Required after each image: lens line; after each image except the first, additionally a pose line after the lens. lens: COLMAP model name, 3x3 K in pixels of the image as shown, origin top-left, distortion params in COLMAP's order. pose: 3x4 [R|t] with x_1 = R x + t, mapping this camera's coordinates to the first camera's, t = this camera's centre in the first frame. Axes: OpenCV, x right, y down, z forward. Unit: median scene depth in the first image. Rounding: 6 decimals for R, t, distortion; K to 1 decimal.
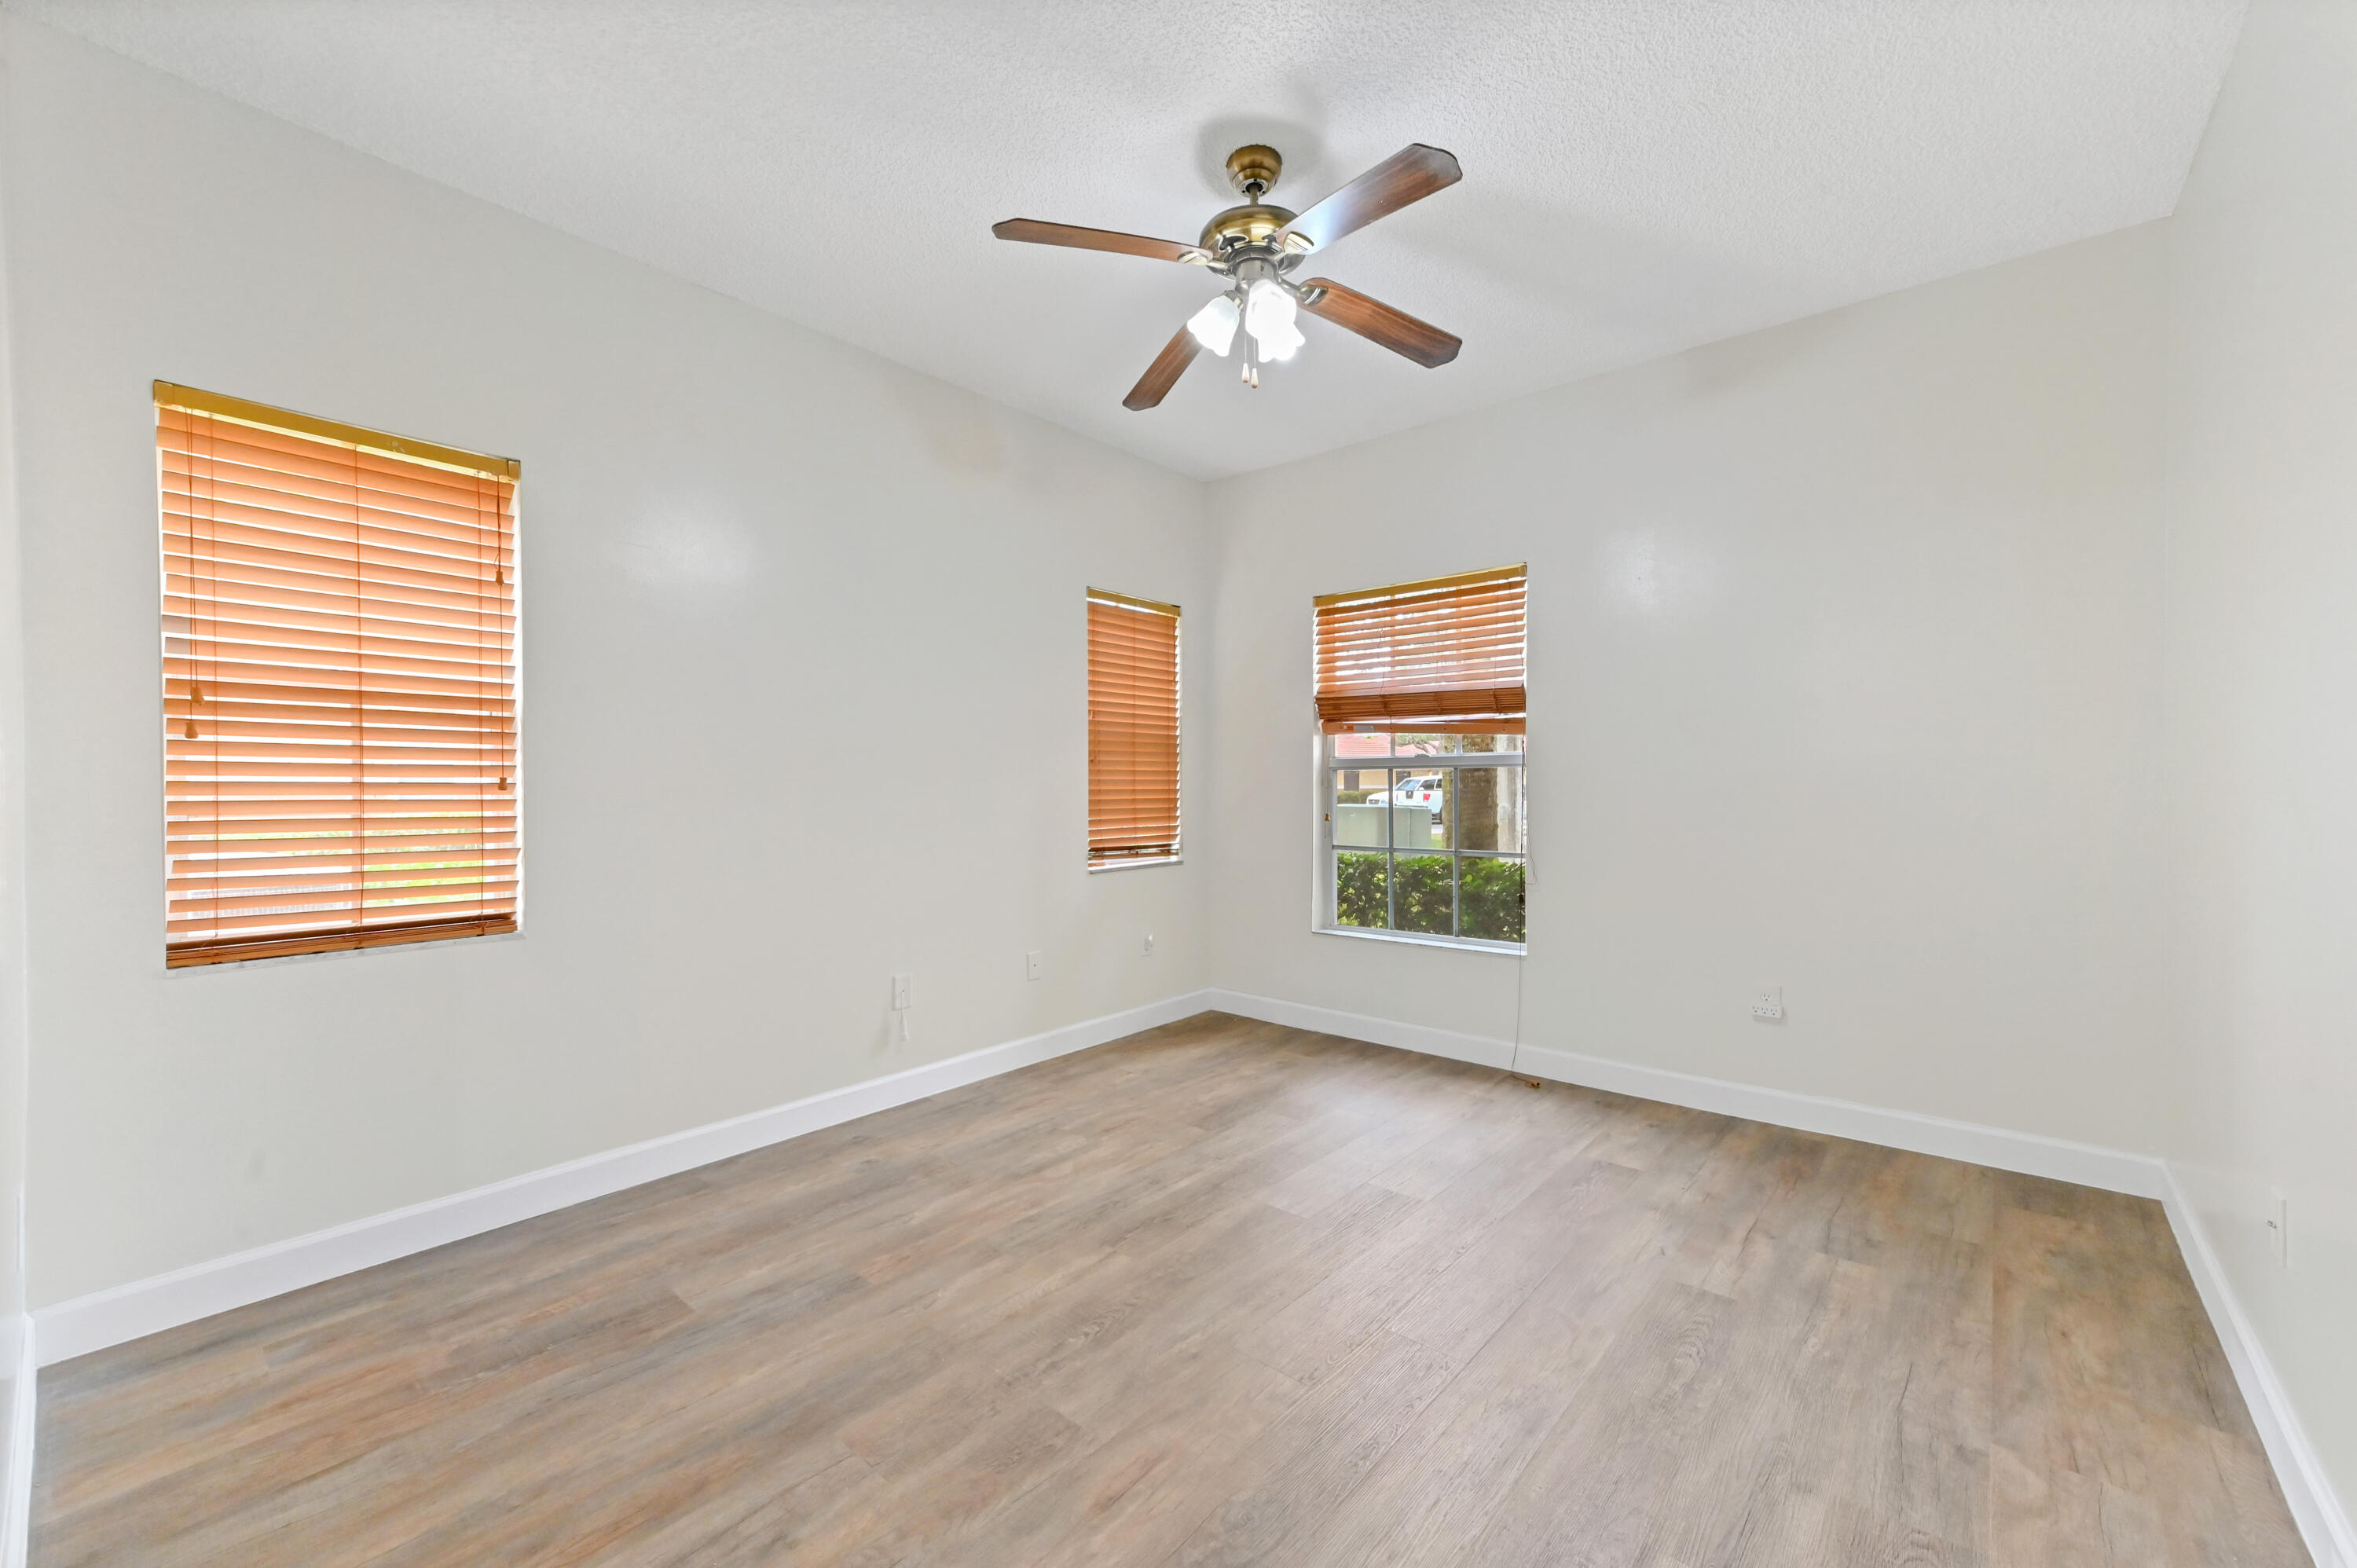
lens RADIAL K [[942.7, 0, 1179.9], [0, 942.7, 798.5], [0, 0, 1]] dist [0.014173, -0.000255]
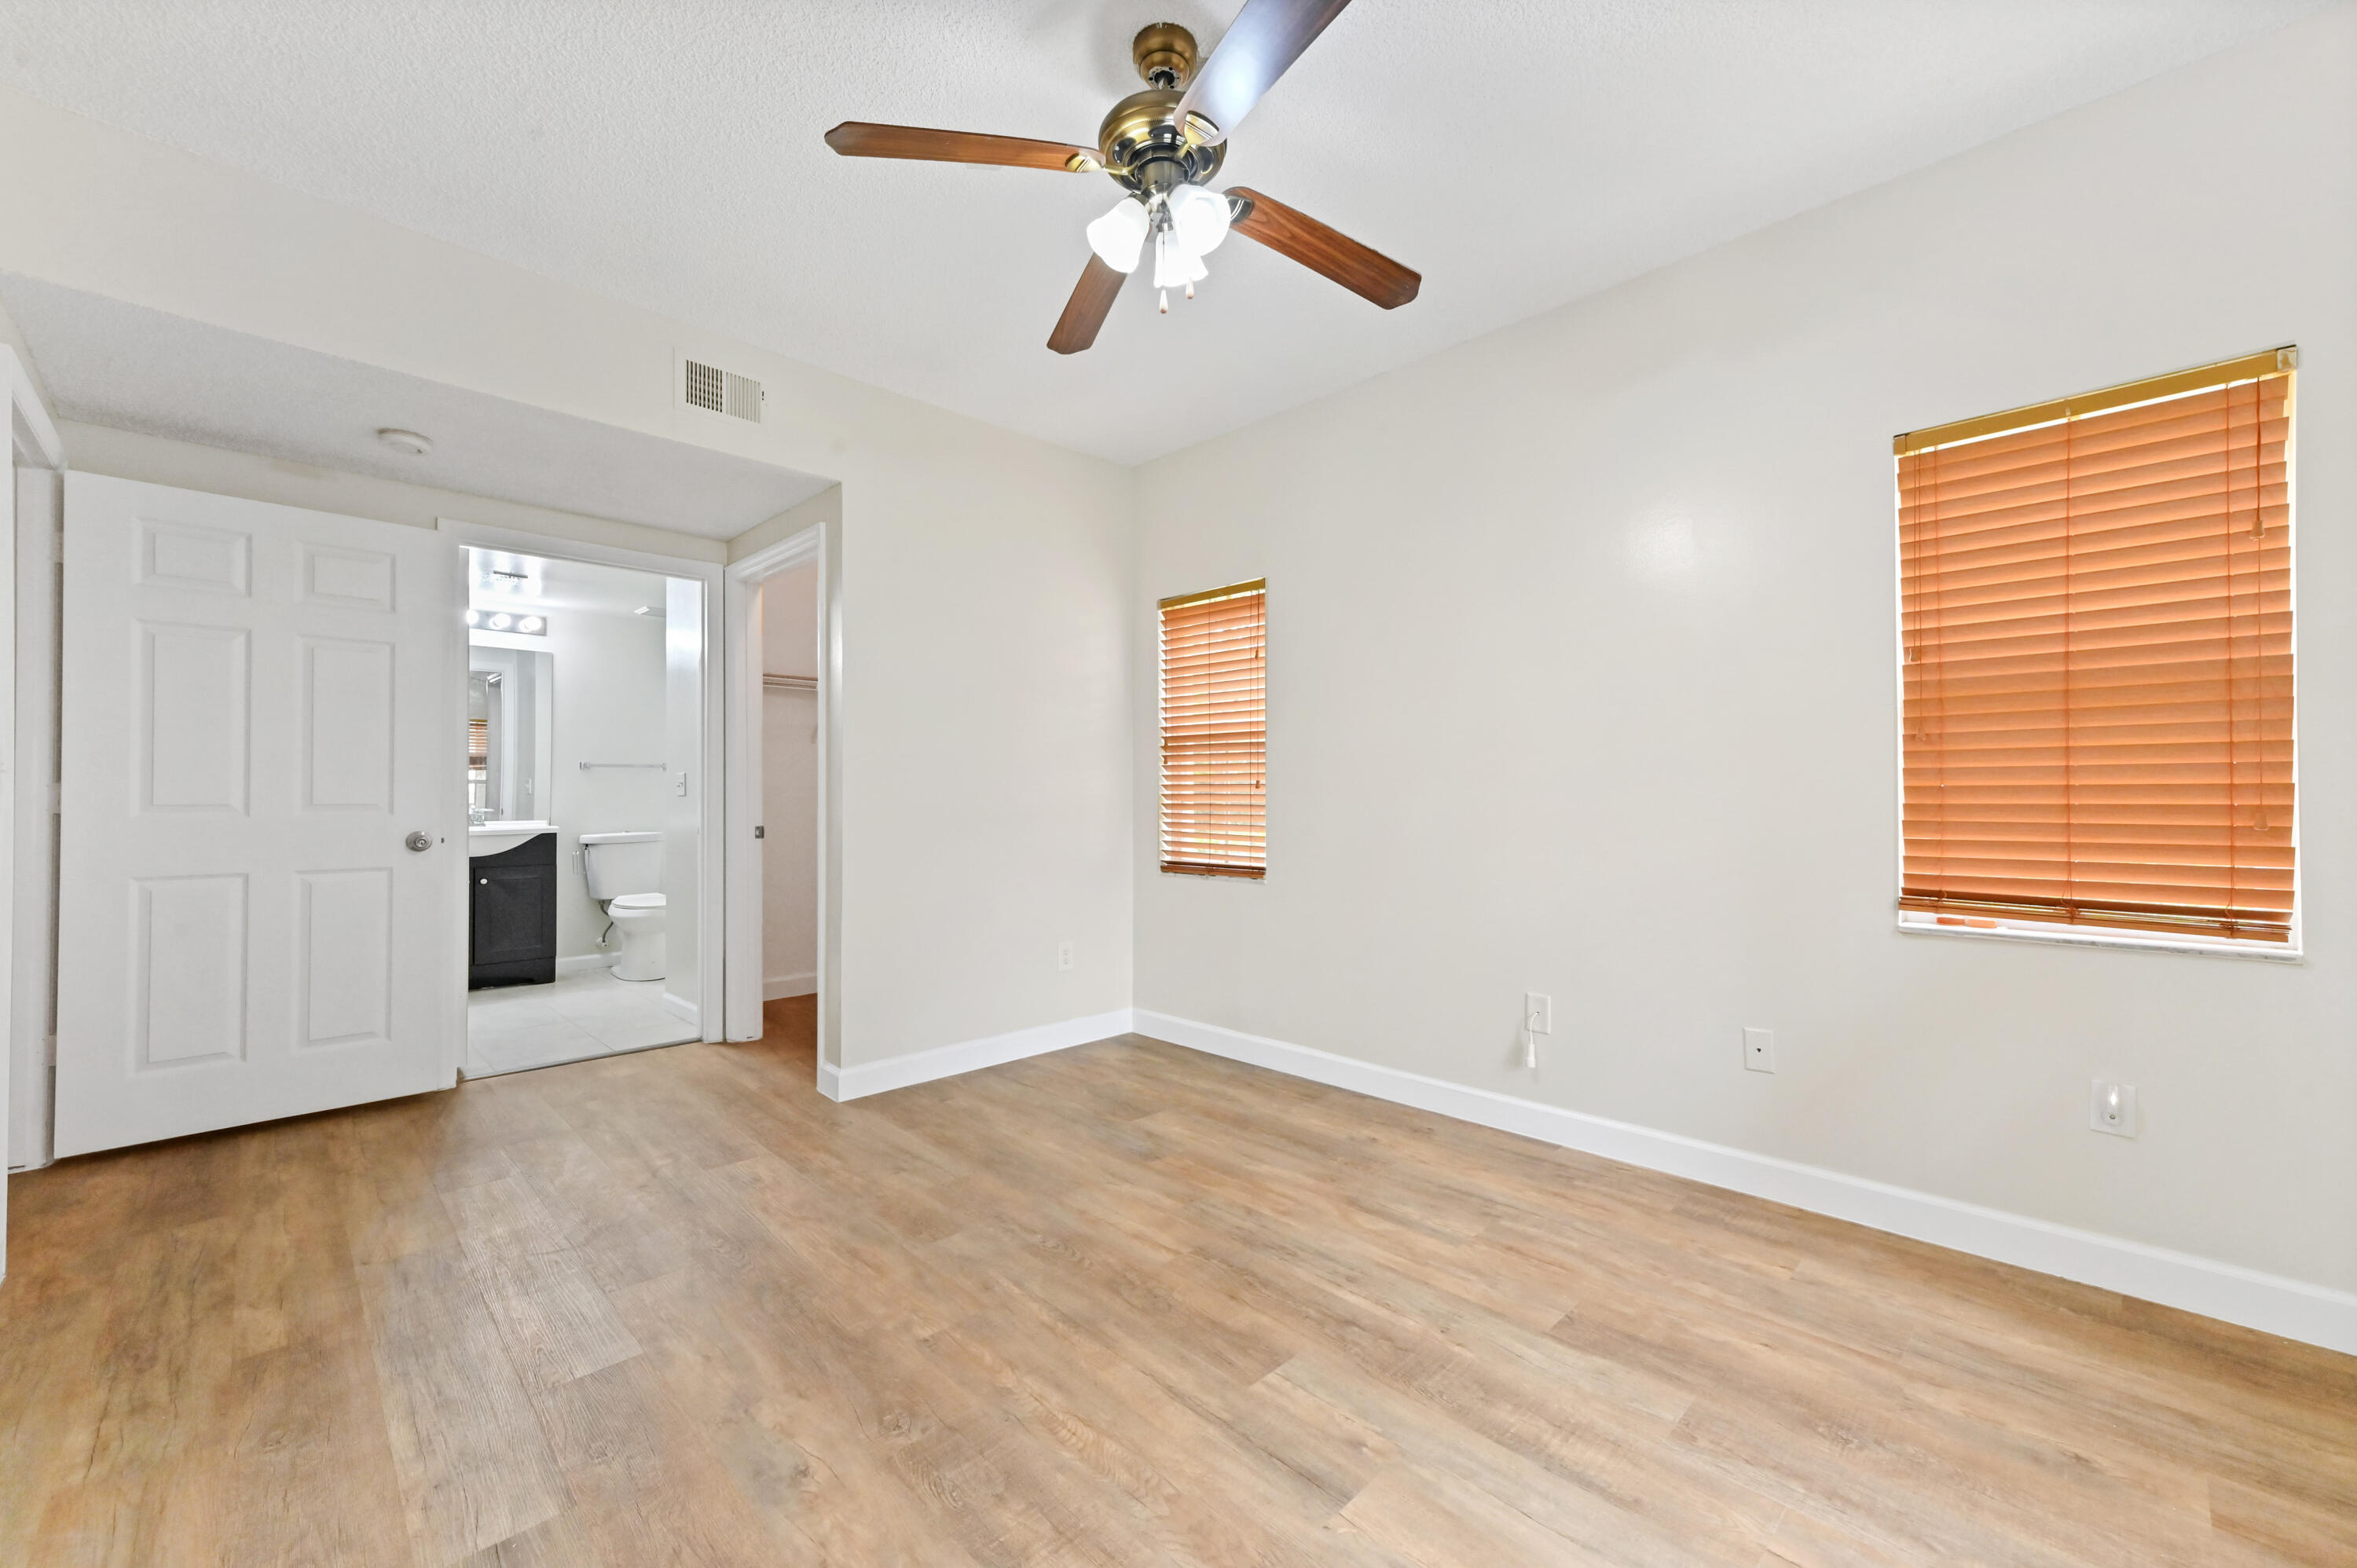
lens RADIAL K [[942.7, 0, 1182.9], [0, 942.7, 779.9], [0, 0, 1]] dist [0.014173, -0.000255]
pose [[-0.088782, -0.012534, -0.995972, 0.789455], [-0.010185, 0.999880, -0.011675, -0.002530], [0.995999, 0.009108, -0.088899, 0.932338]]
